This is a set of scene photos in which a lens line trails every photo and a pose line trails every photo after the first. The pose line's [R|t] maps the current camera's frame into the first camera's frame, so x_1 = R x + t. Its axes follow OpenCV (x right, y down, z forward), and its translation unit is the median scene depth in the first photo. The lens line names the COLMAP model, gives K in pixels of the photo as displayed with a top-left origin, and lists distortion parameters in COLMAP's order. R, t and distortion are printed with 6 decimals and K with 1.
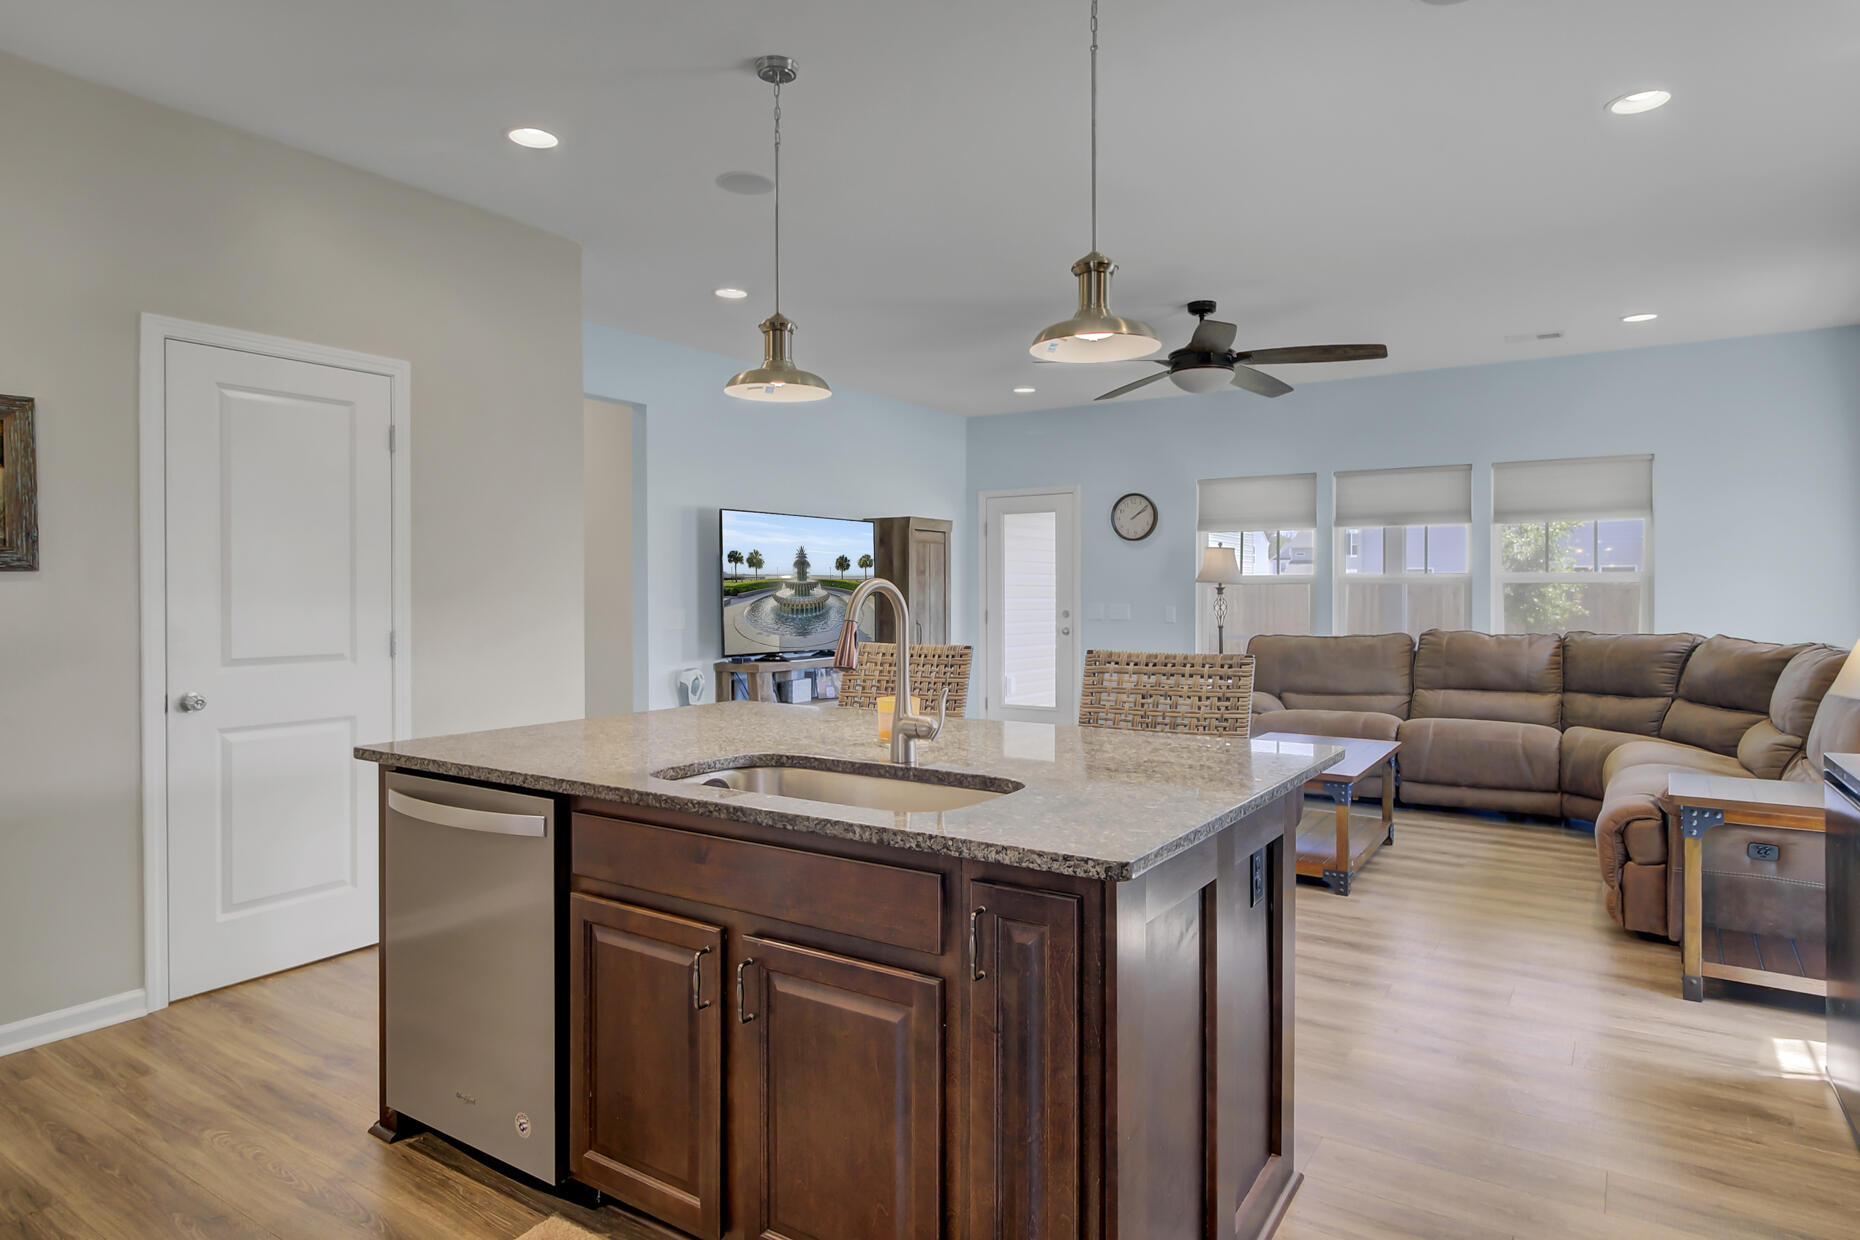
lens RADIAL K [[1077.0, 0, 923.8], [0, 1077.0, 592.3], [0, 0, 1]] dist [0.001905, -0.002677]
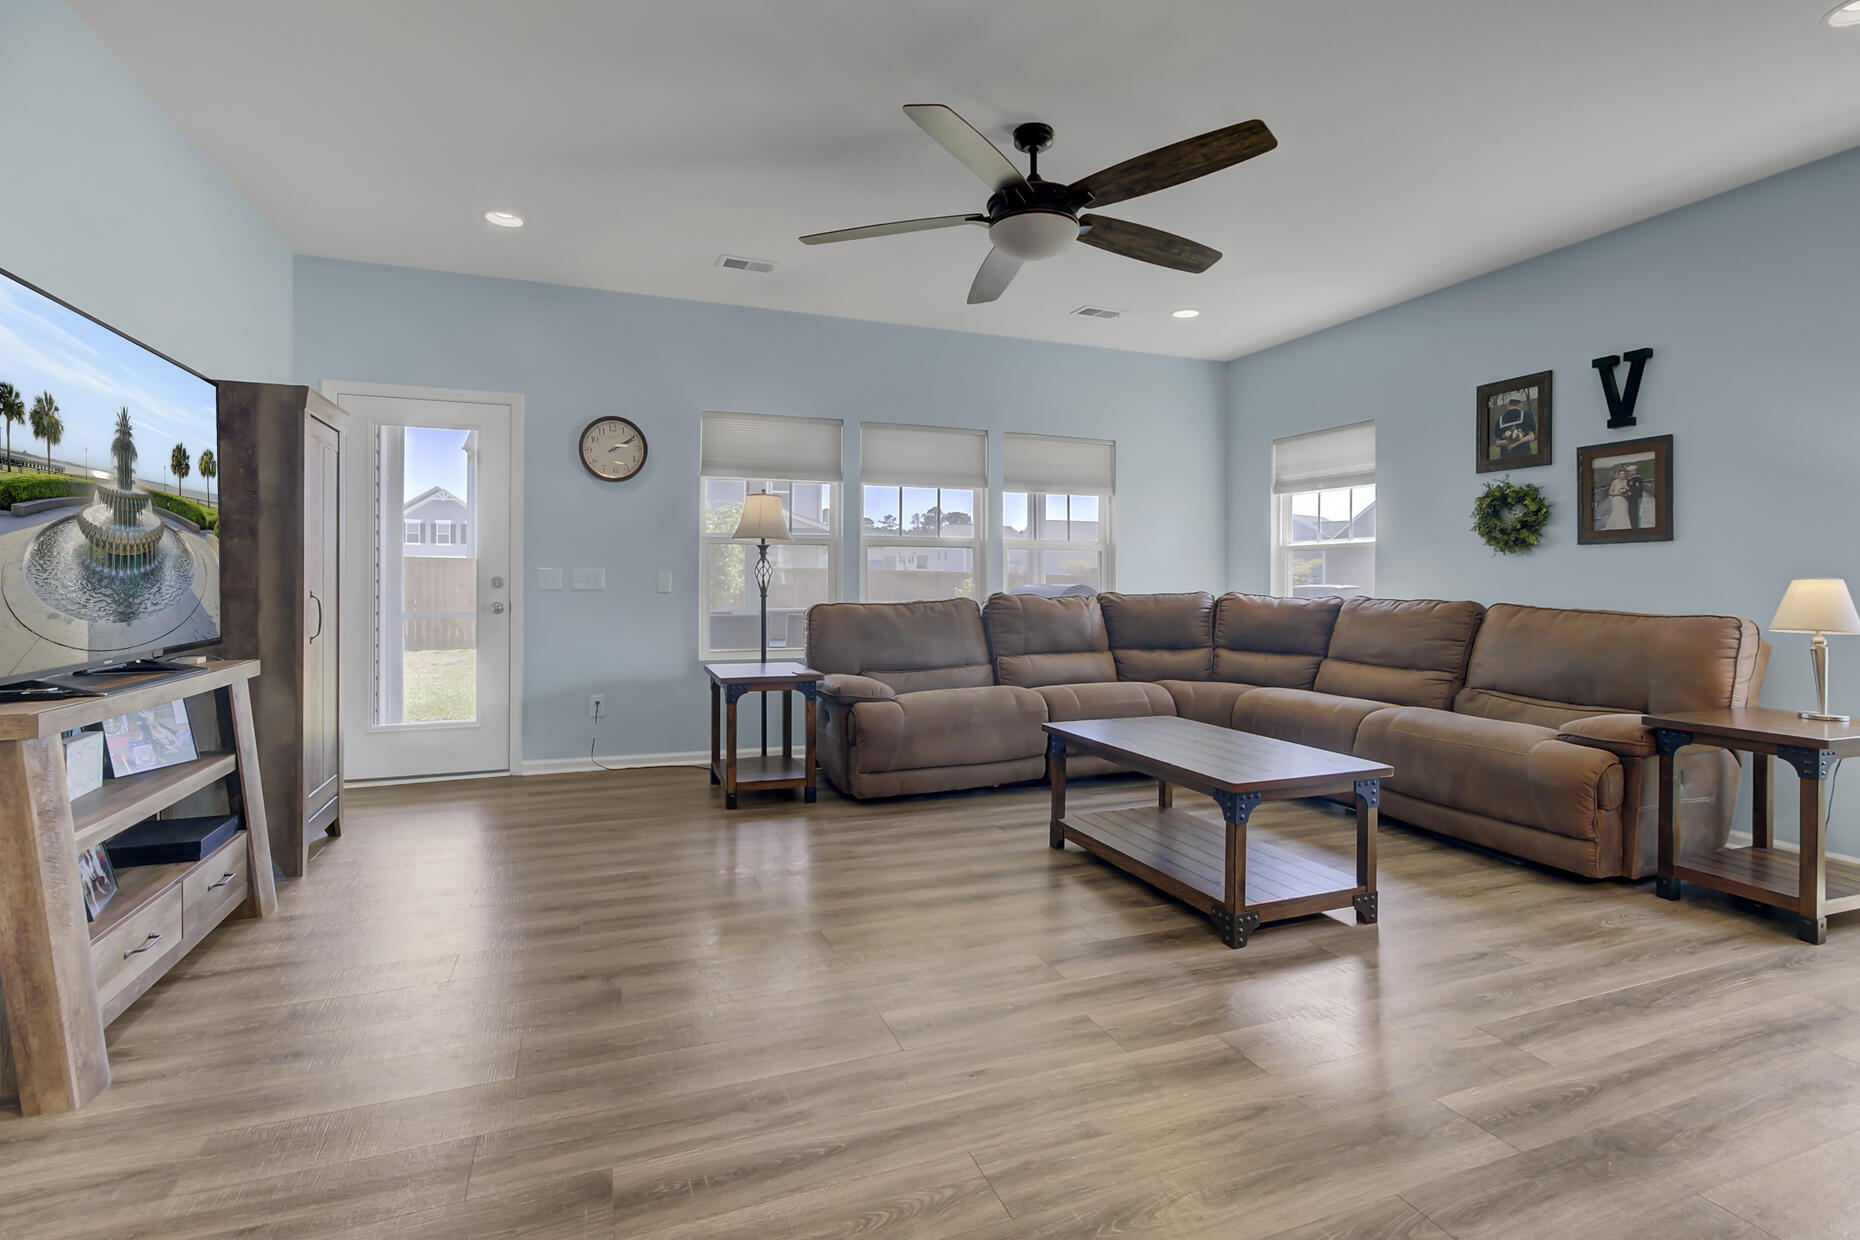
lens RADIAL K [[889.6, 0, 932.4], [0, 889.6, 569.4], [0, 0, 1]] dist [0.000853, -0.053322]
pose [[0.572054, 0.015658, 0.820066, -0.205773], [-0.008135, 0.999877, -0.013416, 0.022572], [-0.820176, 0.001003, 0.572111, 0.560121]]
